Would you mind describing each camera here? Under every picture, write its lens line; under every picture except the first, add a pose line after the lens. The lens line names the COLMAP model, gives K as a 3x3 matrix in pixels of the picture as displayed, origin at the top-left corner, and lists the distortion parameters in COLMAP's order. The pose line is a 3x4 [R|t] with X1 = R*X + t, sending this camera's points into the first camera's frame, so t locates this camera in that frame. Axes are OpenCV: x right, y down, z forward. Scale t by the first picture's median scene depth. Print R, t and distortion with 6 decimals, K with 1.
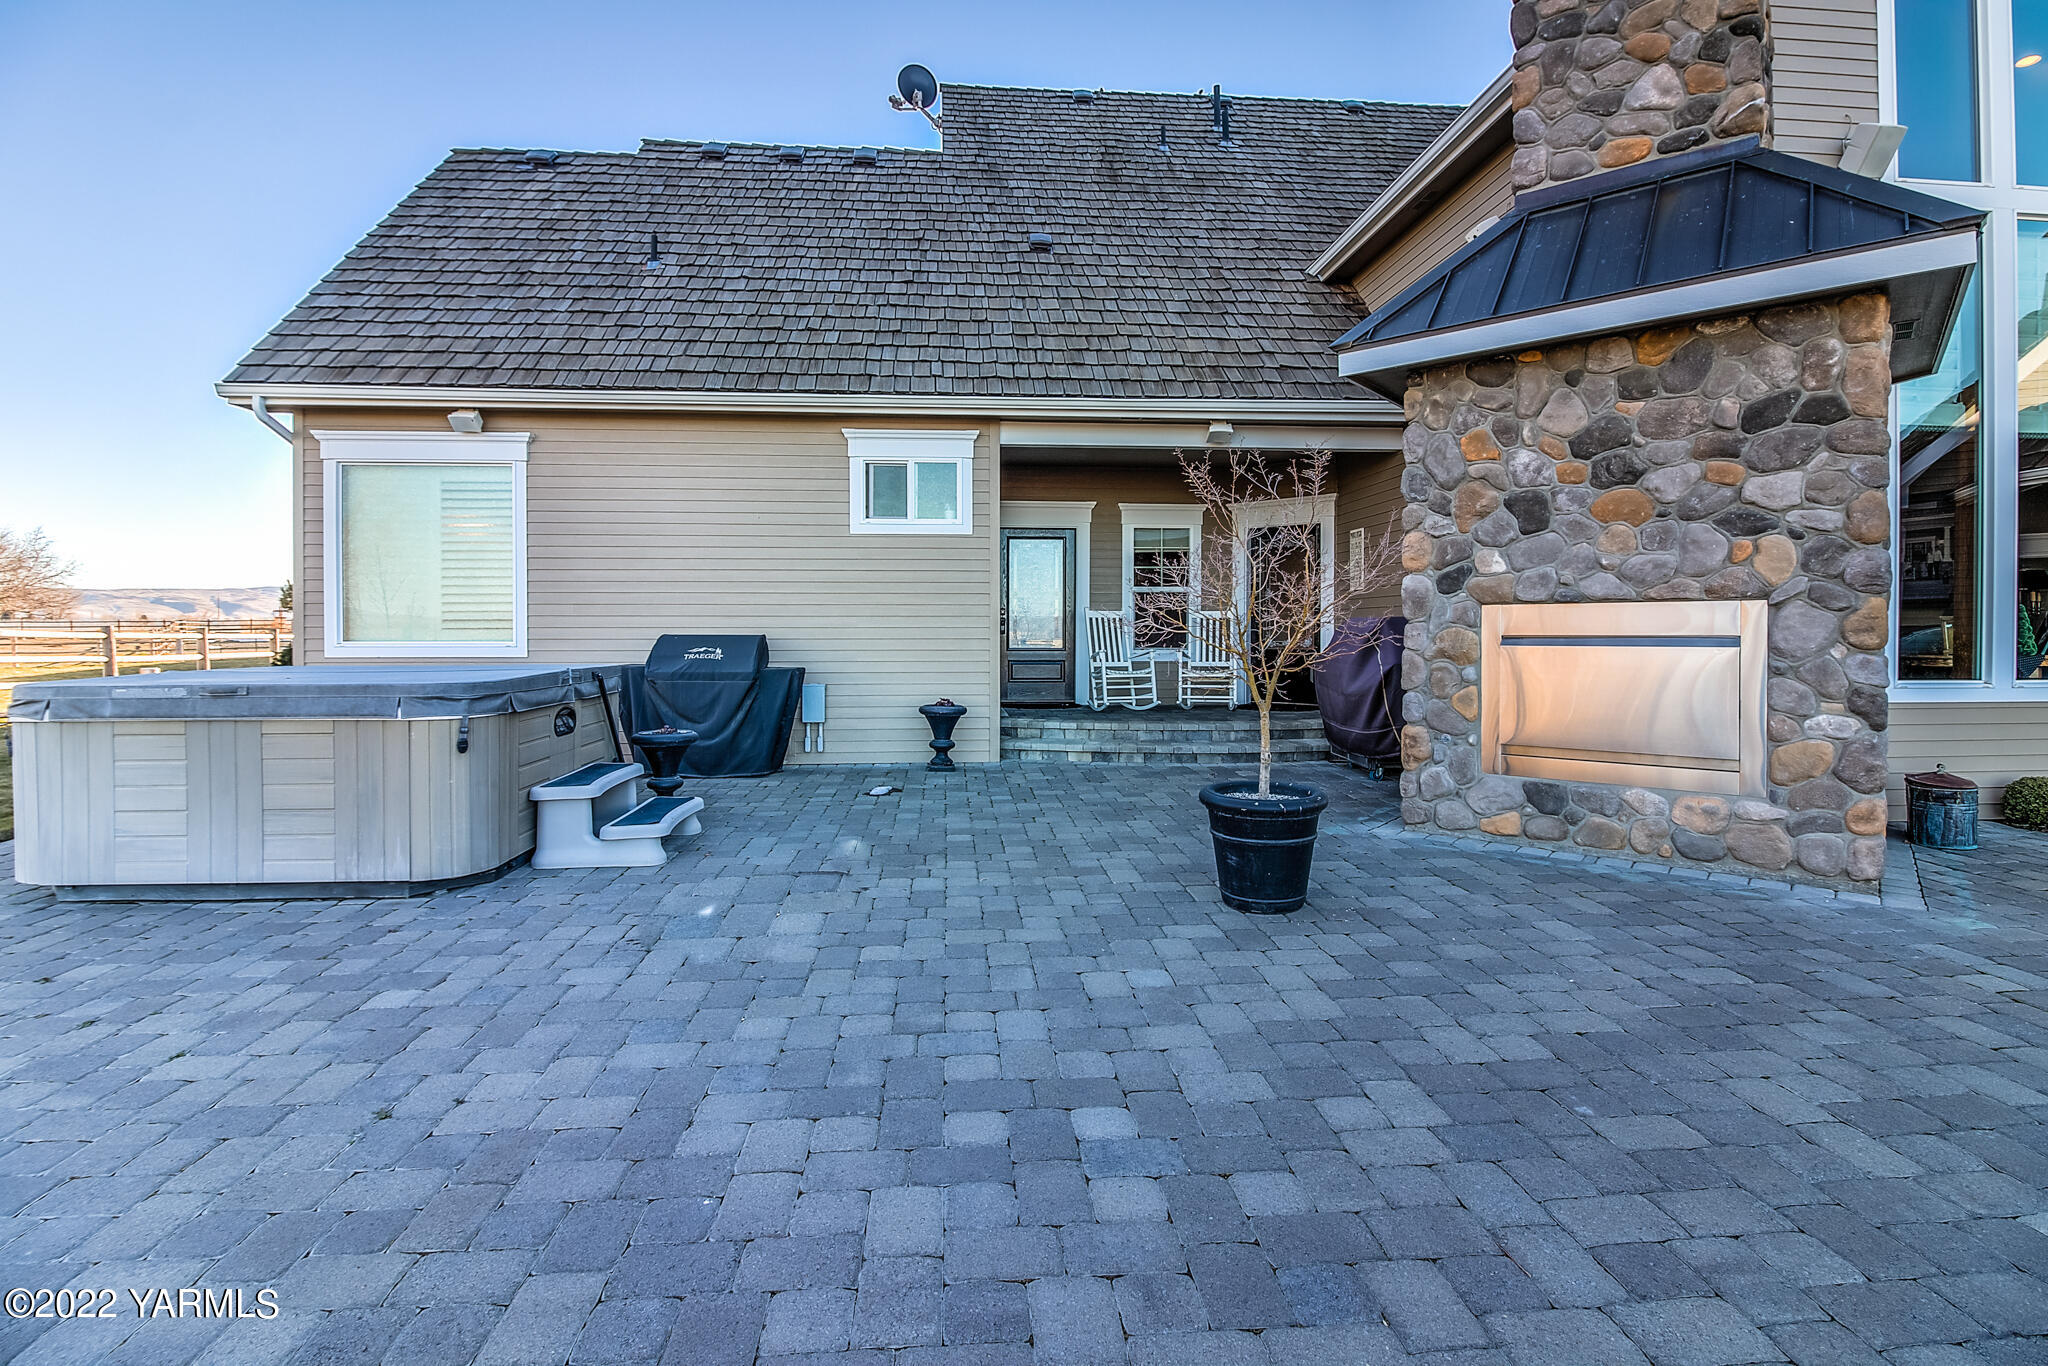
lens RADIAL K [[968.7, 0, 1019.8], [0, 968.7, 649.4], [0, 0, 1]] dist [-0.002793, -0.000672]
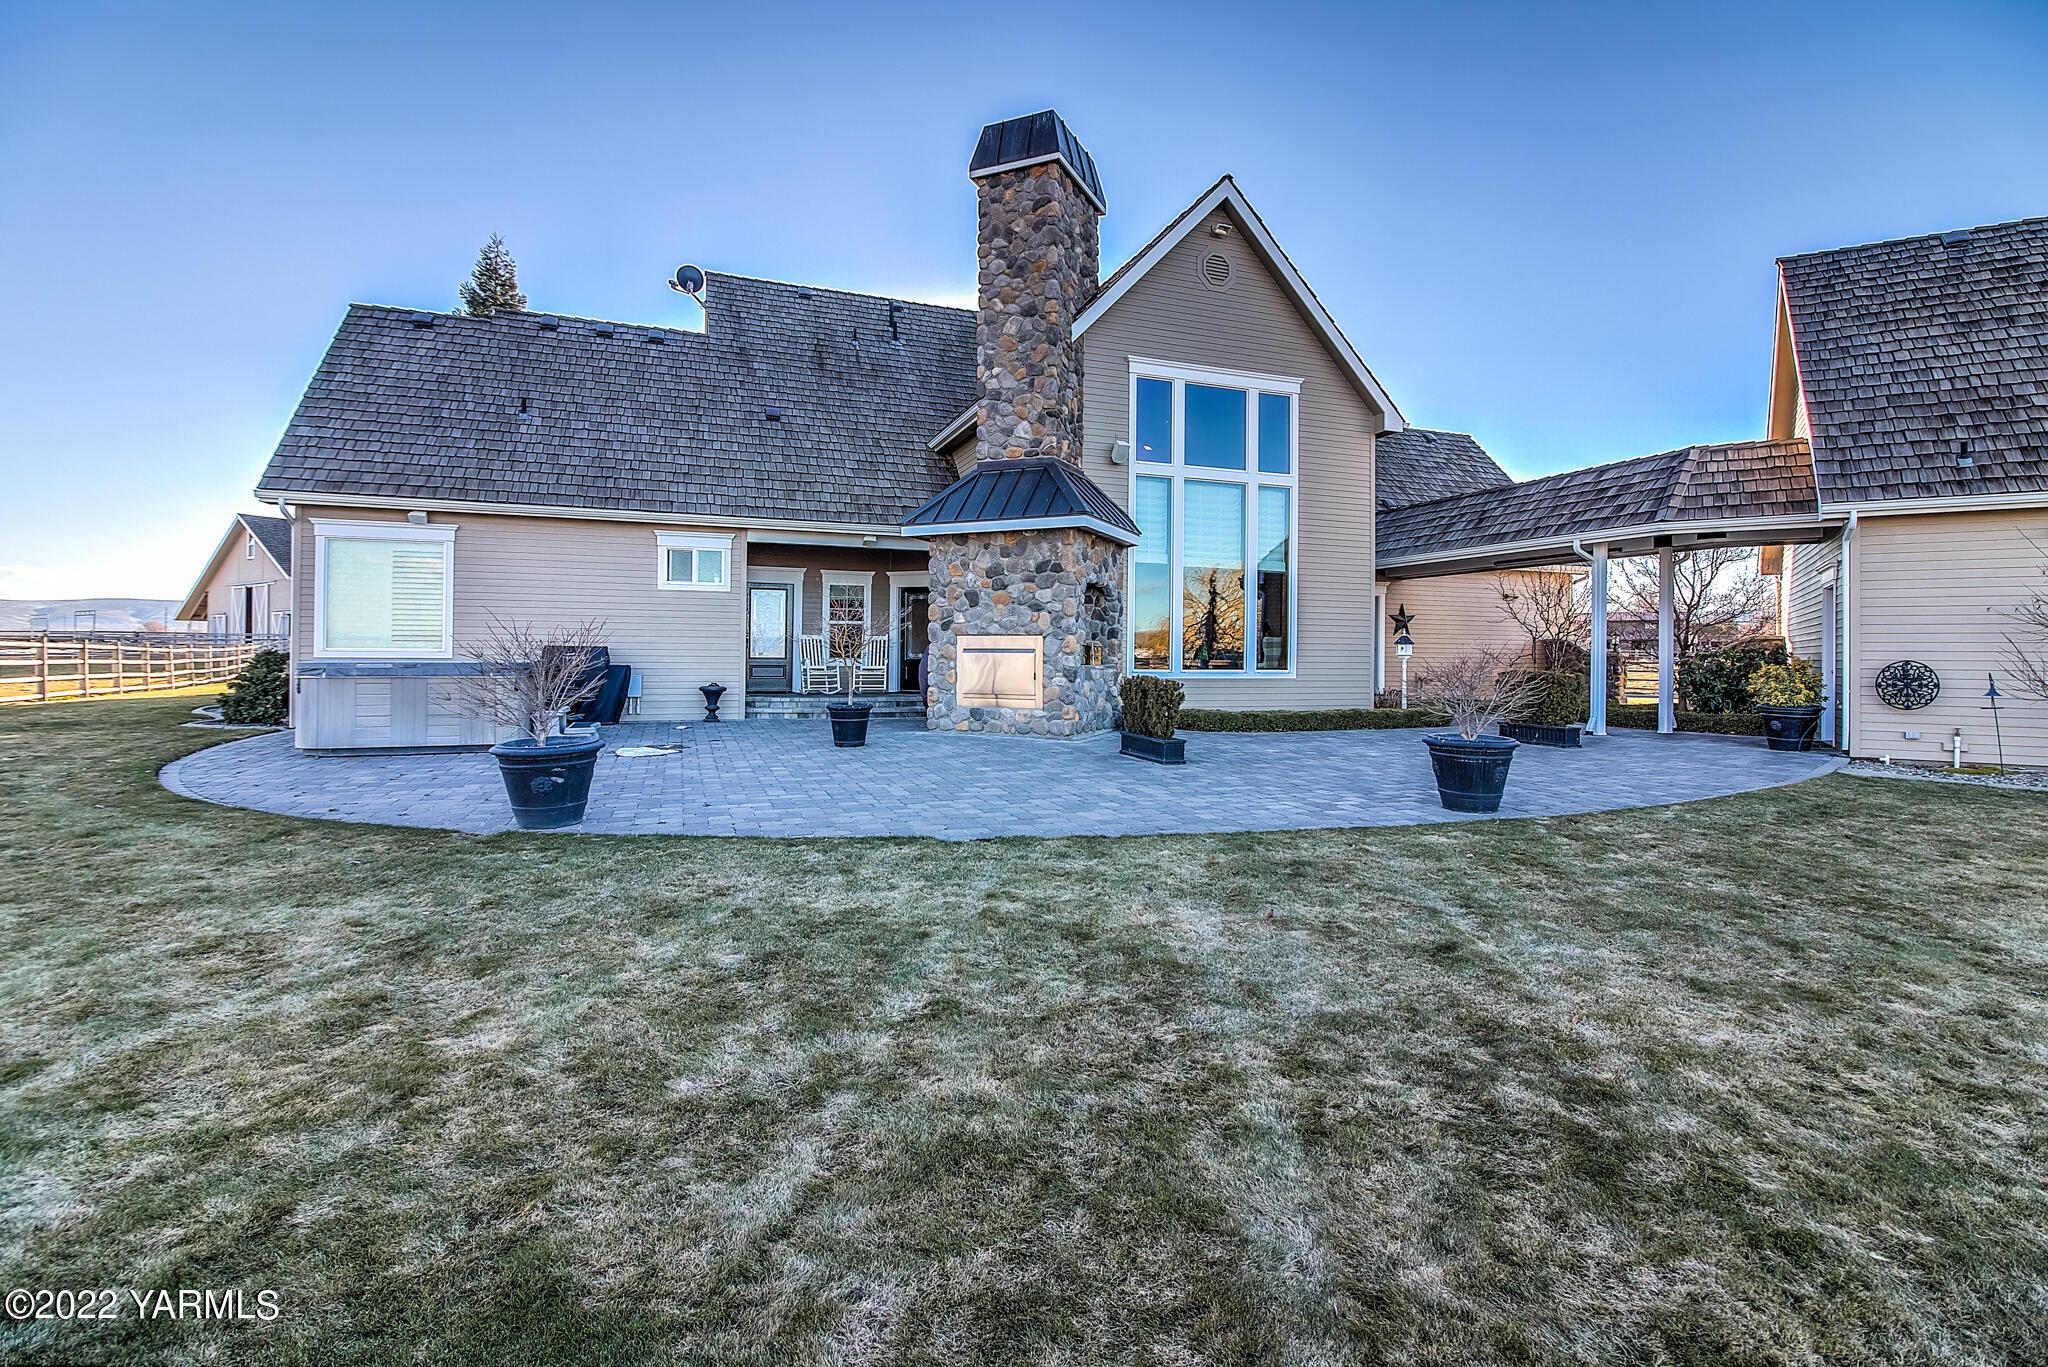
lens RADIAL K [[968.7, 0, 1019.8], [0, 968.7, 649.9], [0, 0, 1]] dist [-0.002793, -0.000672]
pose [[0.965350, 0.010438, 0.260749, 0.001669], [-0.004465, 0.999714, -0.023486, 0.027891], [-0.260920, 0.021508, 0.965121, -0.849874]]
